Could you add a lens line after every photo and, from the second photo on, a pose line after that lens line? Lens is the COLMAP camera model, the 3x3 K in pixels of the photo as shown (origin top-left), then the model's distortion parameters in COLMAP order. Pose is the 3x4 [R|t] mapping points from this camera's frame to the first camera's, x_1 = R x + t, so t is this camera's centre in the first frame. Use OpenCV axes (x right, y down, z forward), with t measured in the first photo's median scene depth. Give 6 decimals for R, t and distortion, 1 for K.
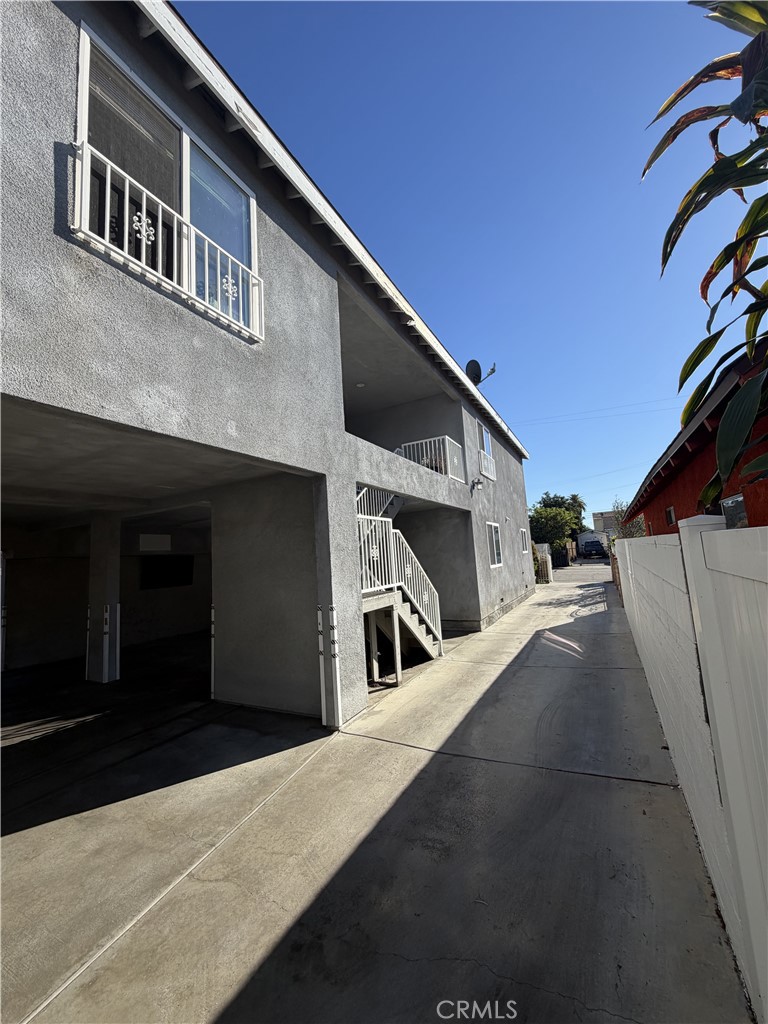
lens RADIAL K [[407.9, 0, 384.0], [0, 407.9, 512.0], [0, 0, 1]] dist [-0.002570, 0.000440]
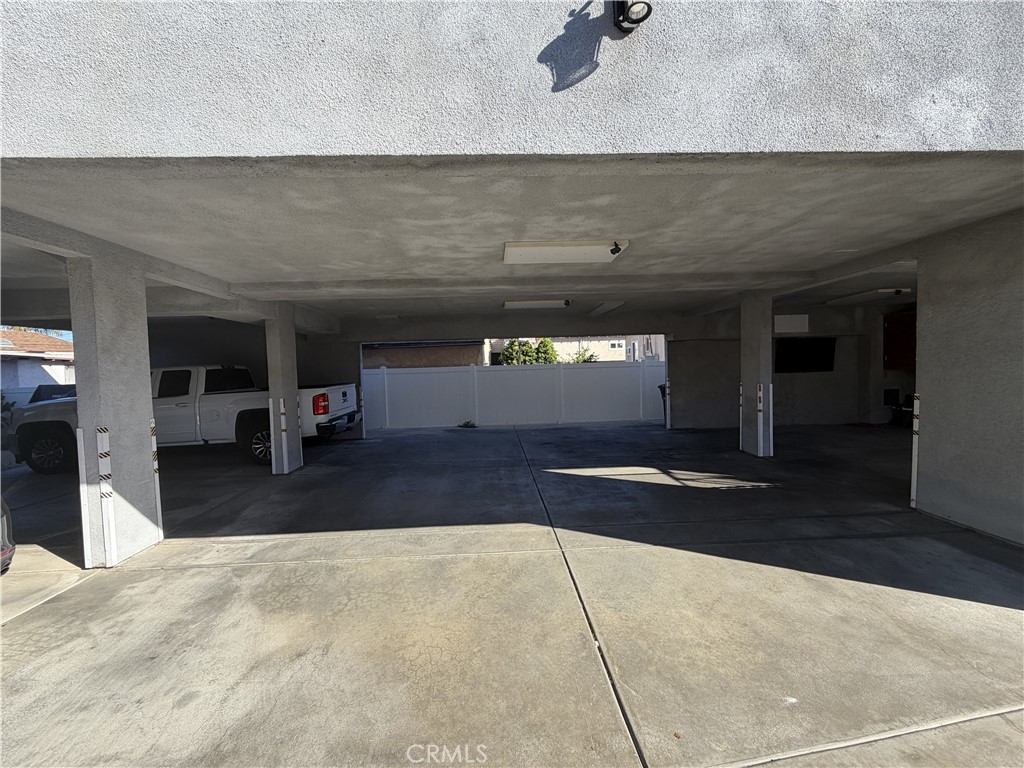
lens RADIAL K [[407.9, 0, 509.8], [0, 407.9, 386.8], [0, 0, 1]] dist [-0.002570, 0.000440]
pose [[0.506660, 0.090804, -0.857351, -0.184411], [0.093626, 0.982762, 0.159415, 0.020091], [0.857047, -0.161039, 0.489424, -0.061410]]
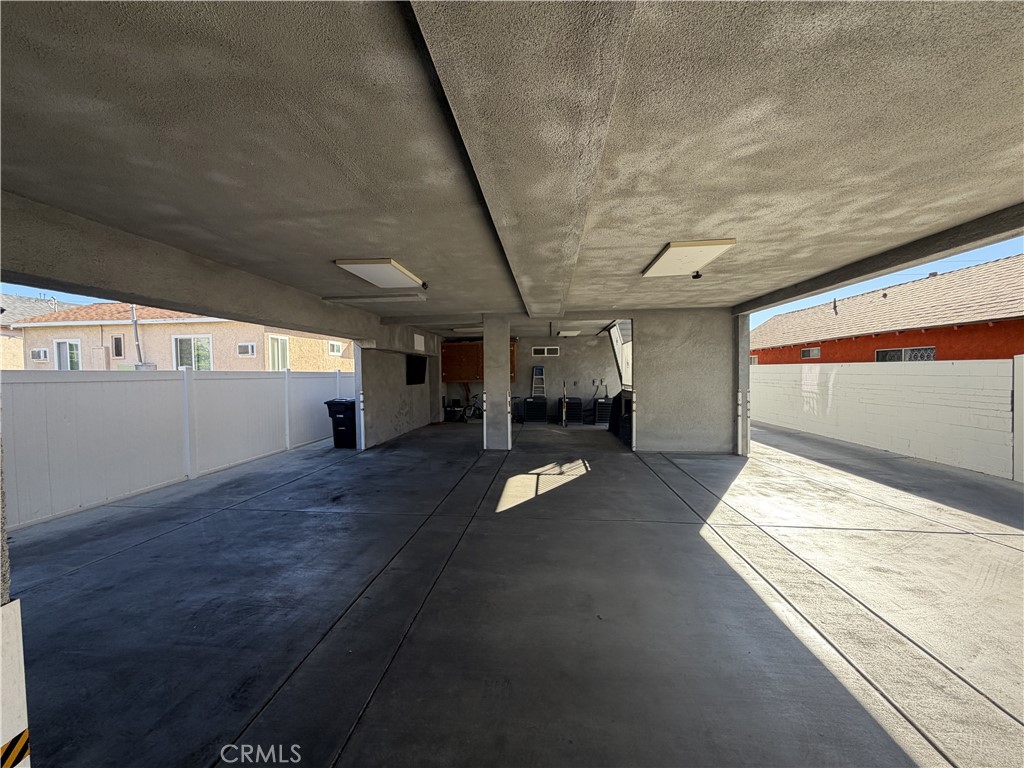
lens RADIAL K [[407.9, 0, 509.8], [0, 407.9, 386.8], [0, 0, 1]] dist [-0.002570, 0.000440]
pose [[0.923574, 0.040441, 0.381283, -1.753892], [-0.091289, 0.989019, 0.116226, 0.104025], [-0.372395, -0.142150, 0.917123, -0.239537]]
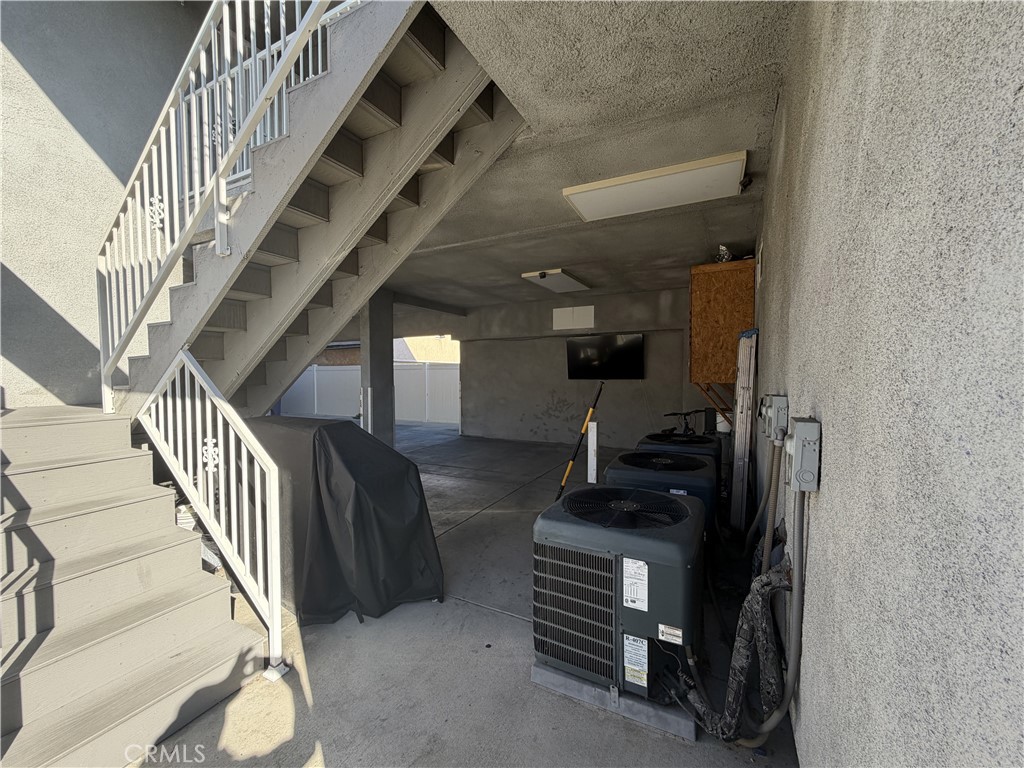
lens RADIAL K [[407.9, 0, 509.8], [0, 407.9, 386.8], [0, 0, 1]] dist [-0.002570, 0.000440]
pose [[0.000727, 0.102215, -0.994762, 0.442081], [0.112307, 0.988461, 0.101650, 0.256386], [0.993673, -0.111793, -0.010761, 2.066890]]
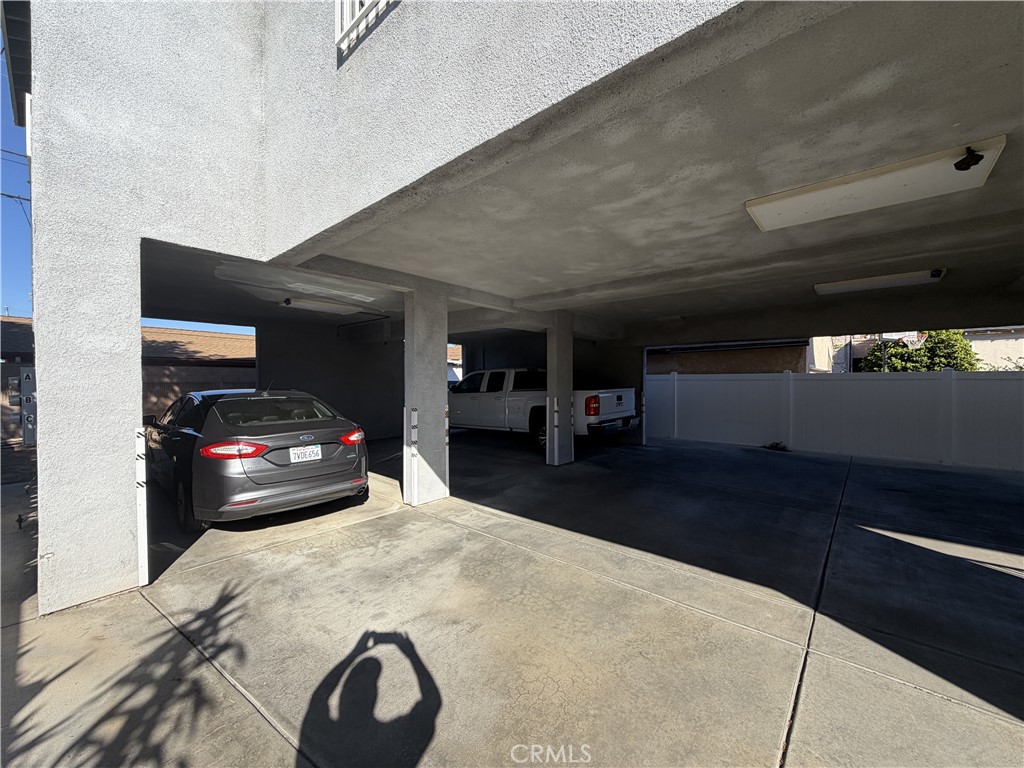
lens RADIAL K [[407.9, 0, 509.8], [0, 407.9, 386.8], [0, 0, 1]] dist [-0.002570, 0.000440]
pose [[-0.237514, 0.081362, -0.967971, -0.224283], [0.126716, 0.990566, 0.052168, 0.066673], [0.963084, -0.110267, -0.245584, 0.179052]]
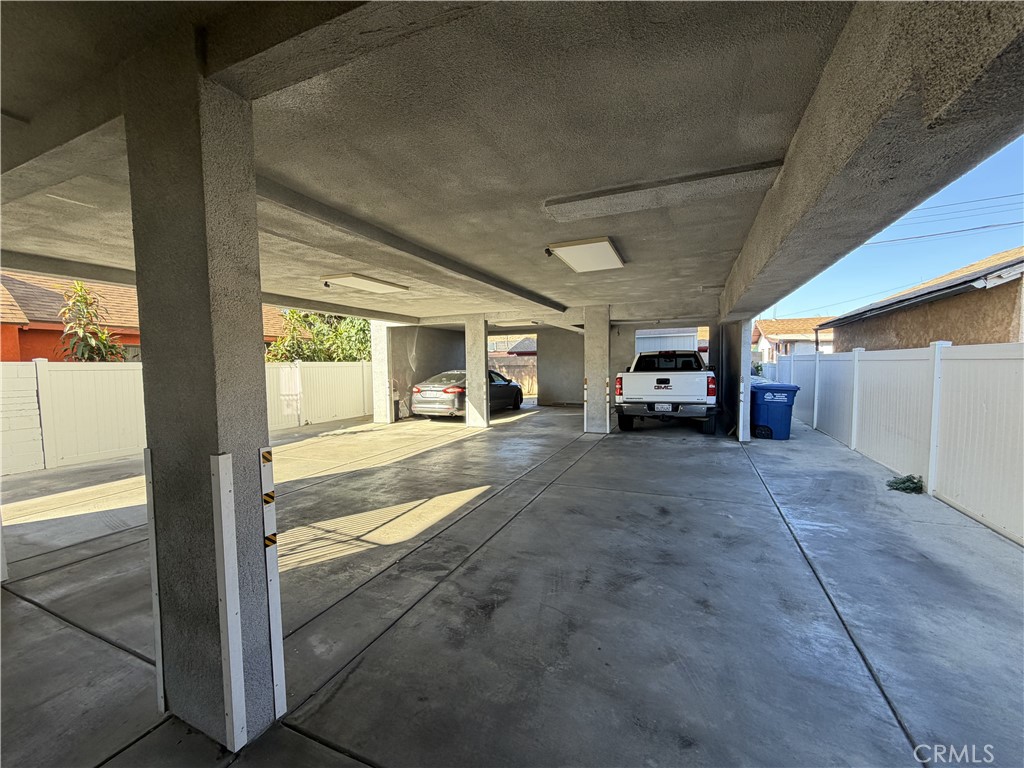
lens RADIAL K [[407.9, 0, 509.8], [0, 407.9, 386.8], [0, 0, 1]] dist [-0.002570, 0.000440]
pose [[-0.994481, 0.077384, -0.070854, -1.344480], [0.081266, 0.995247, -0.053659, 0.346275], [0.066365, -0.059121, -0.996042, 1.976931]]
